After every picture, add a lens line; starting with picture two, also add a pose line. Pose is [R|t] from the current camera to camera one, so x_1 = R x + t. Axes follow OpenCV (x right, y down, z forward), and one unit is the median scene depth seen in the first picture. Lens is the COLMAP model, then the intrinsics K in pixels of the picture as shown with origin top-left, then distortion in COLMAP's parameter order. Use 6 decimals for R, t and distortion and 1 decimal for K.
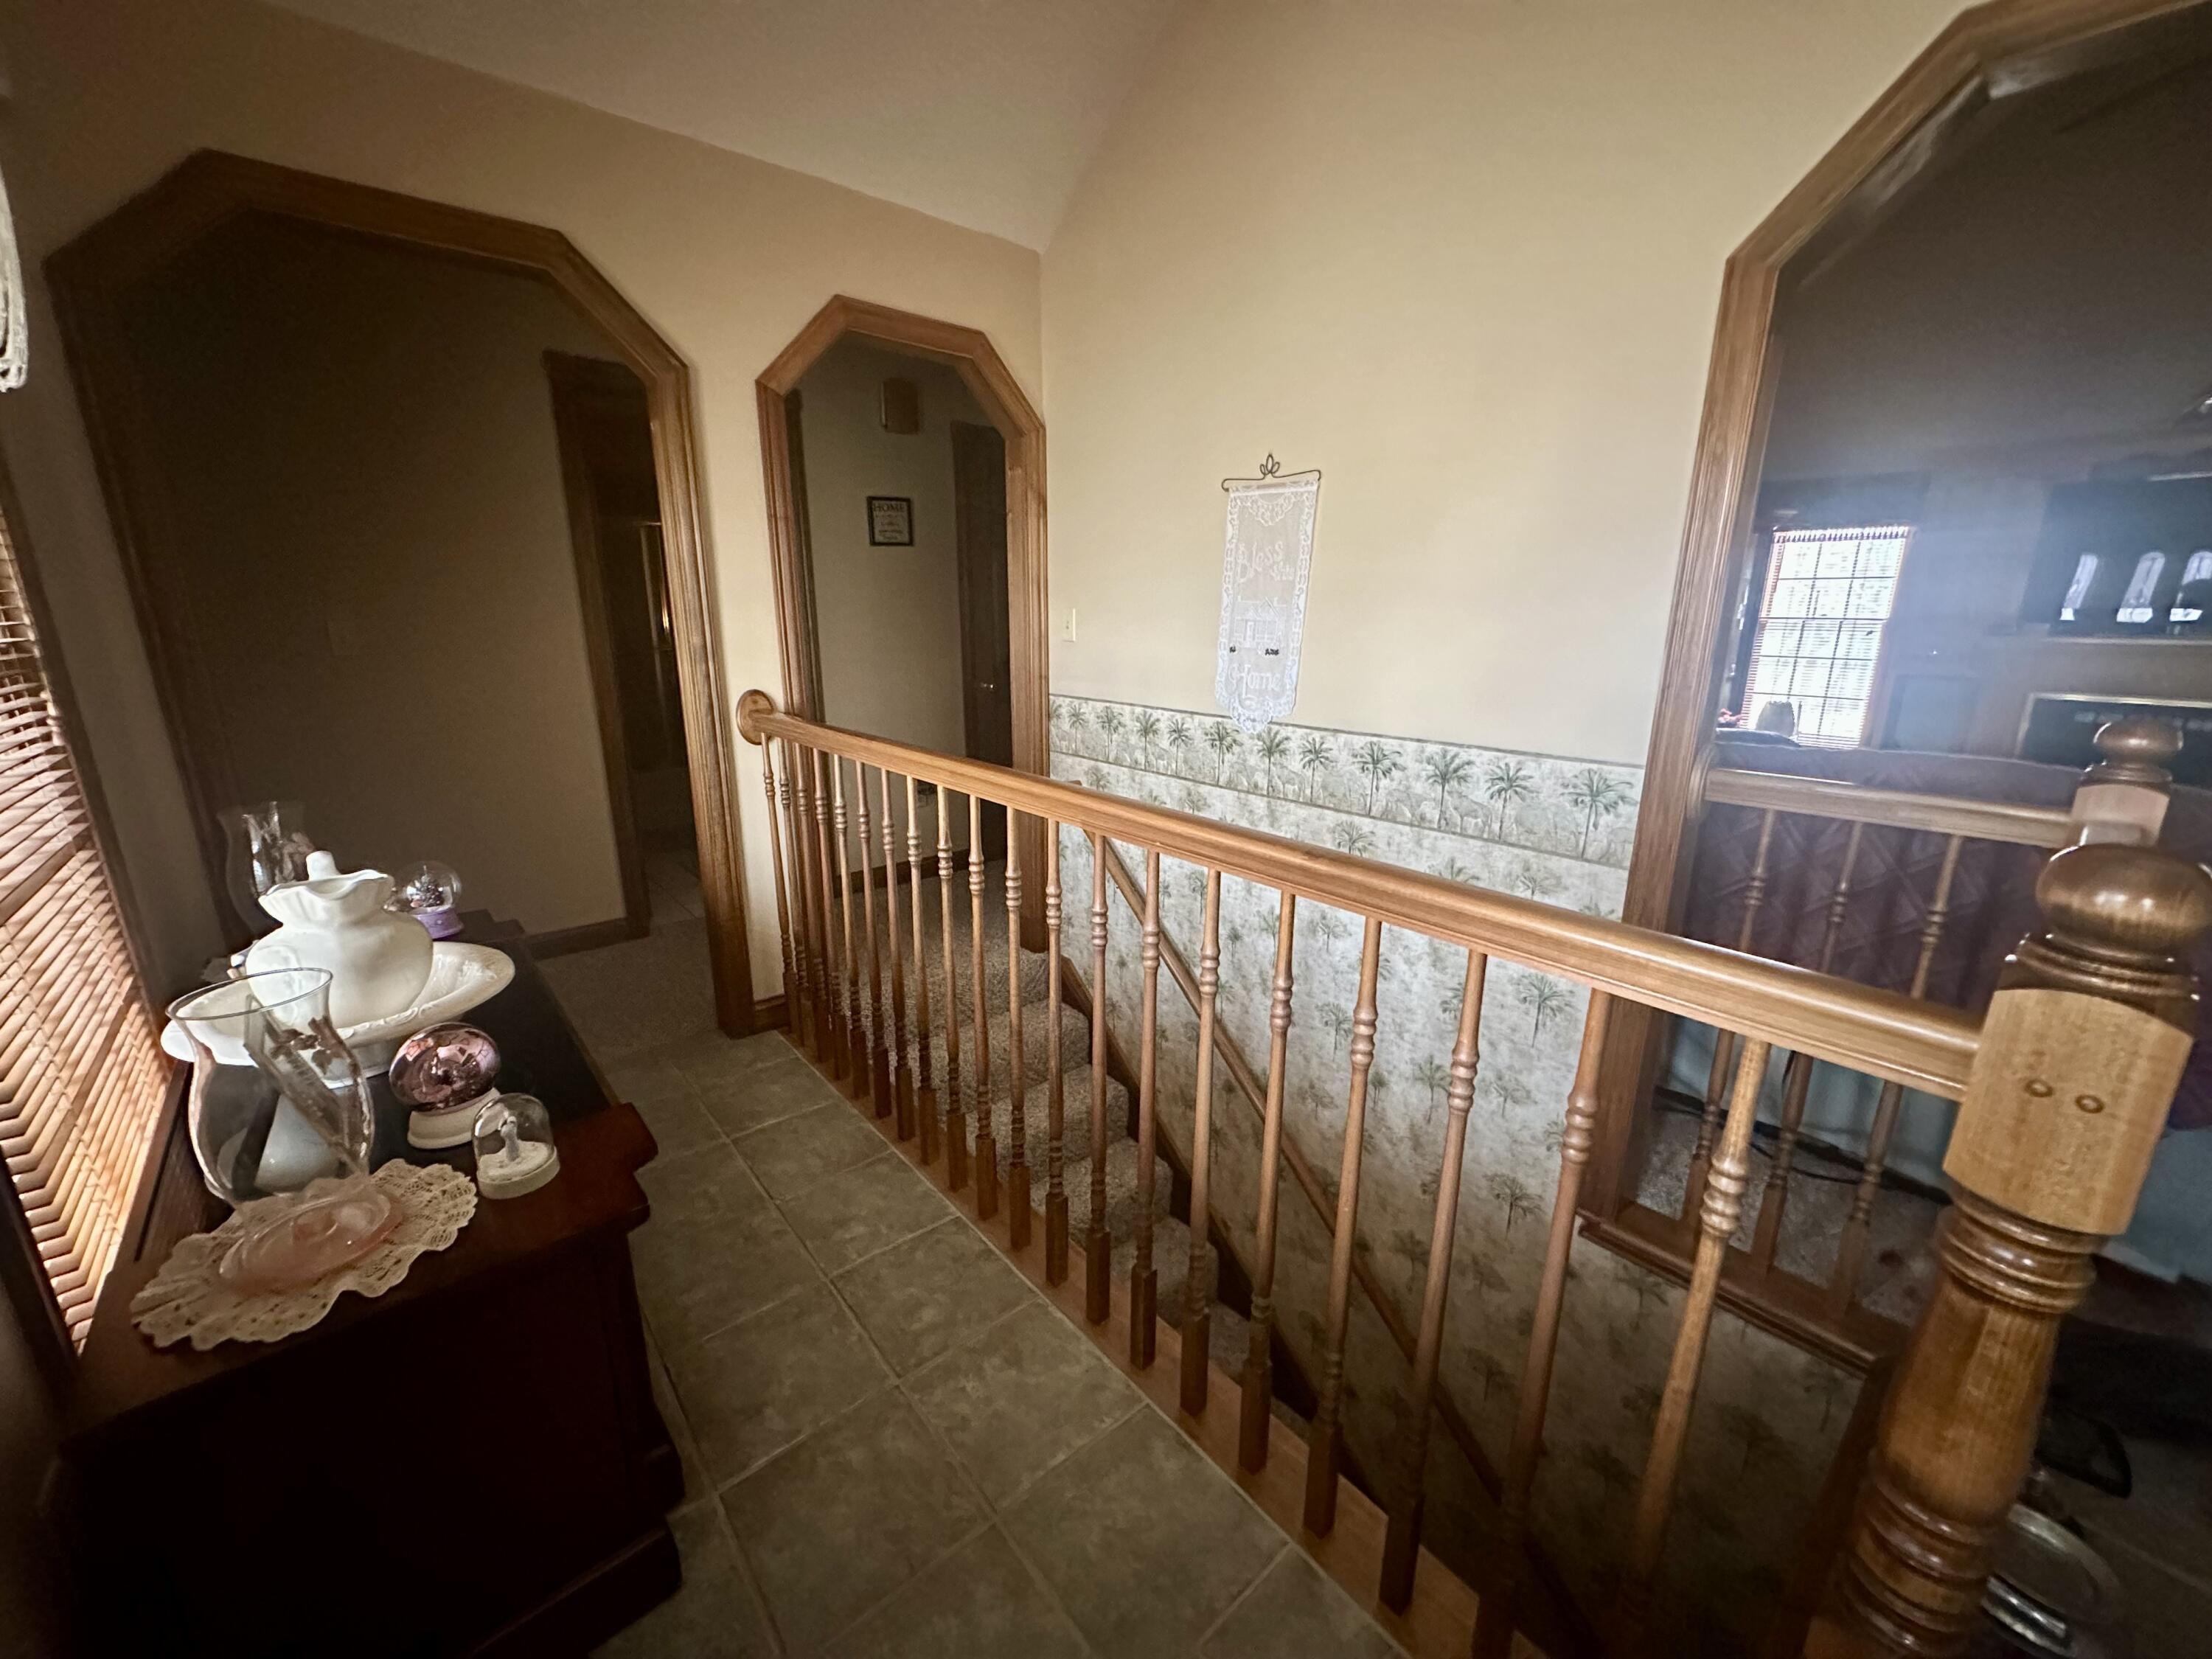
lens RADIAL K [[873.3, 0, 1104.7], [0, 873.3, 831.6], [0, 0, 1]] dist [0.003161, -0.000450]
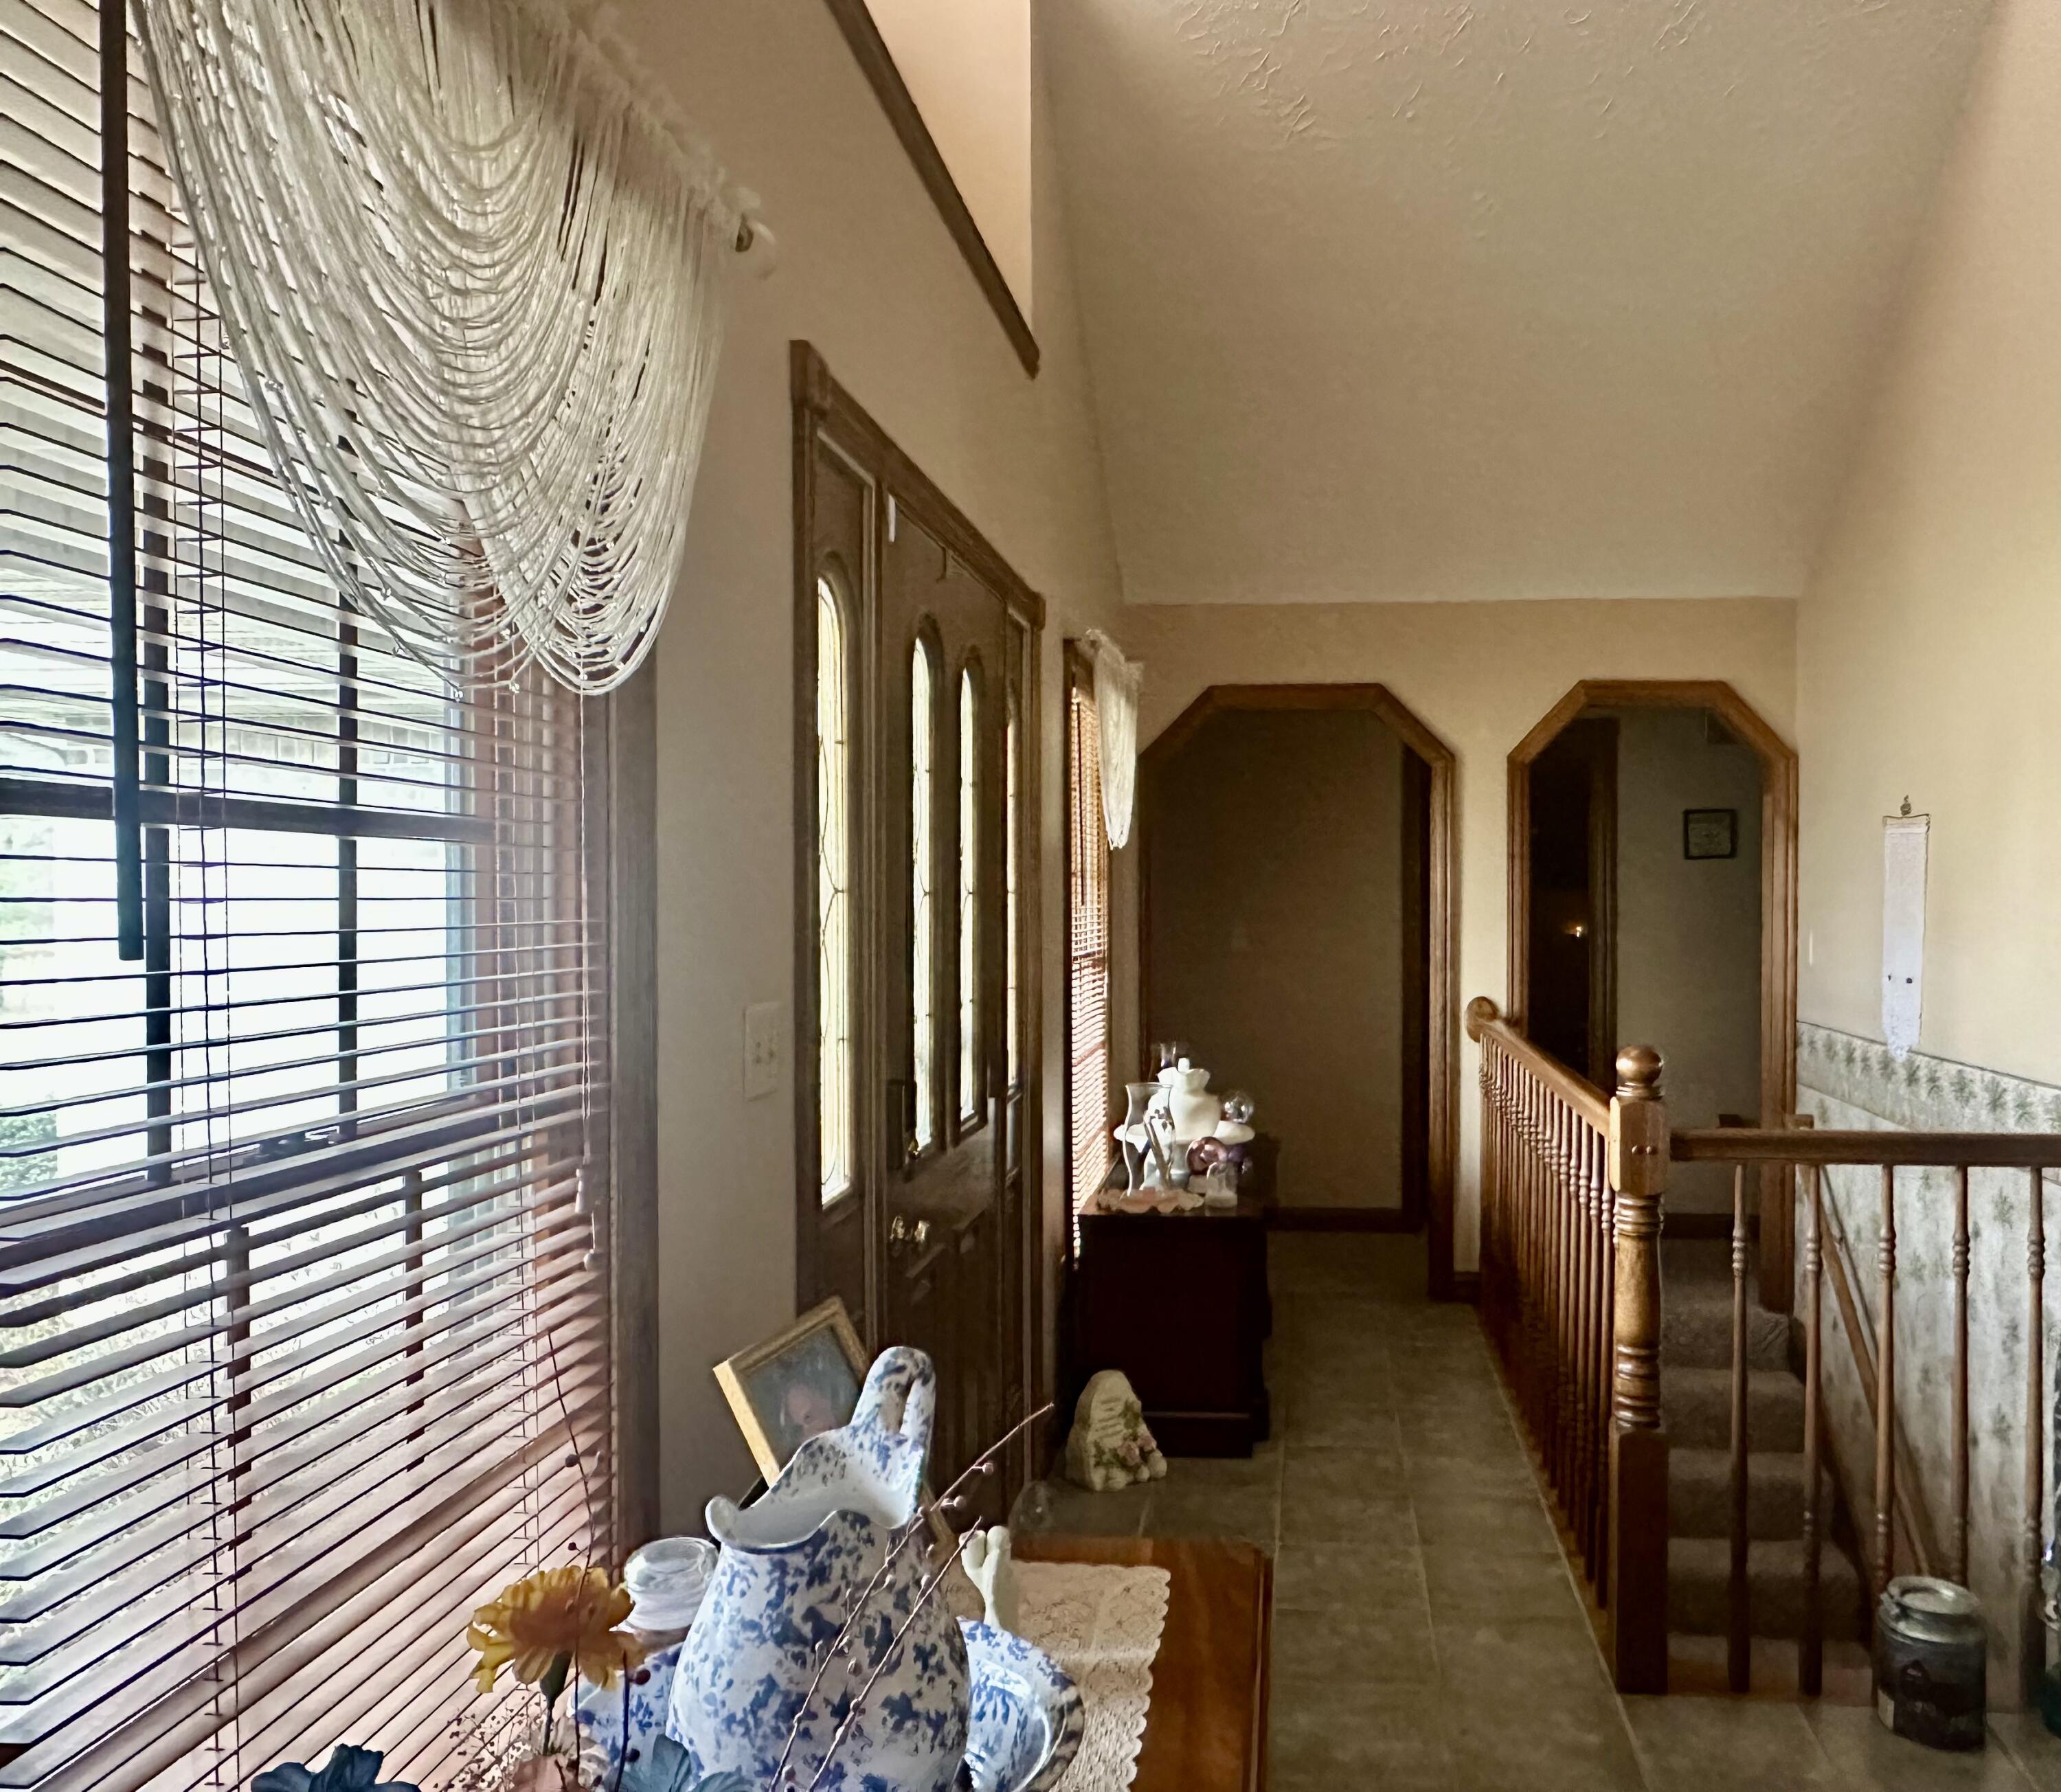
lens RADIAL K [[1598.4, 0, 1033.9], [0, 1598.4, 899.5], [0, 0, 1]] dist [-0.006386, -0.001682]
pose [[0.641624, -0.000203, -0.767019, 0.823553], [-0.186029, 0.970101, -0.155873, 0.151868], [0.744118, 0.242700, 0.622403, -0.789370]]
